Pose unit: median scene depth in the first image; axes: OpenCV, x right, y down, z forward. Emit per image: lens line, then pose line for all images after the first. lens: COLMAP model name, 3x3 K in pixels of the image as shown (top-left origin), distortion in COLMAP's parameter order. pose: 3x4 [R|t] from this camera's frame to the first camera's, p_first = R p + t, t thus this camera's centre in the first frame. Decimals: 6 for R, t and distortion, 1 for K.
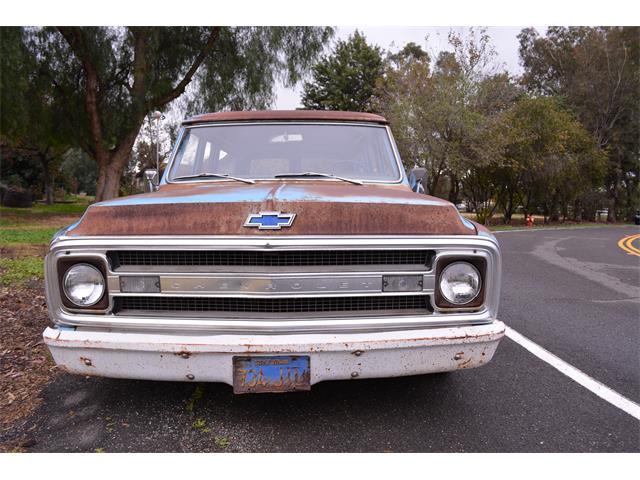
lens RADIAL K [[500.8, 0, 324.7], [0, 500.8, 238.2], [0, 0, 1]] dist [-0.086187, 0.016257]
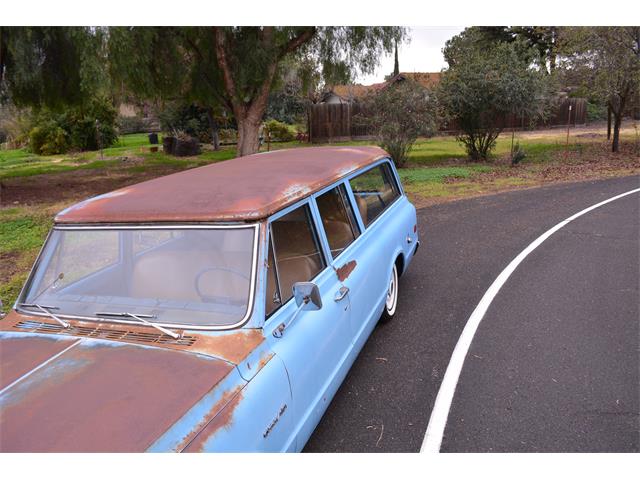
lens RADIAL K [[500.8, 0, 325.0], [0, 500.8, 246.1], [0, 0, 1]] dist [-0.086187, 0.016257]
pose [[0.927668, 0.025033, -0.372566, 0.864165], [0.045626, 0.982675, 0.179632, -0.570497], [0.370608, -0.183638, 0.910454, 0.674900]]
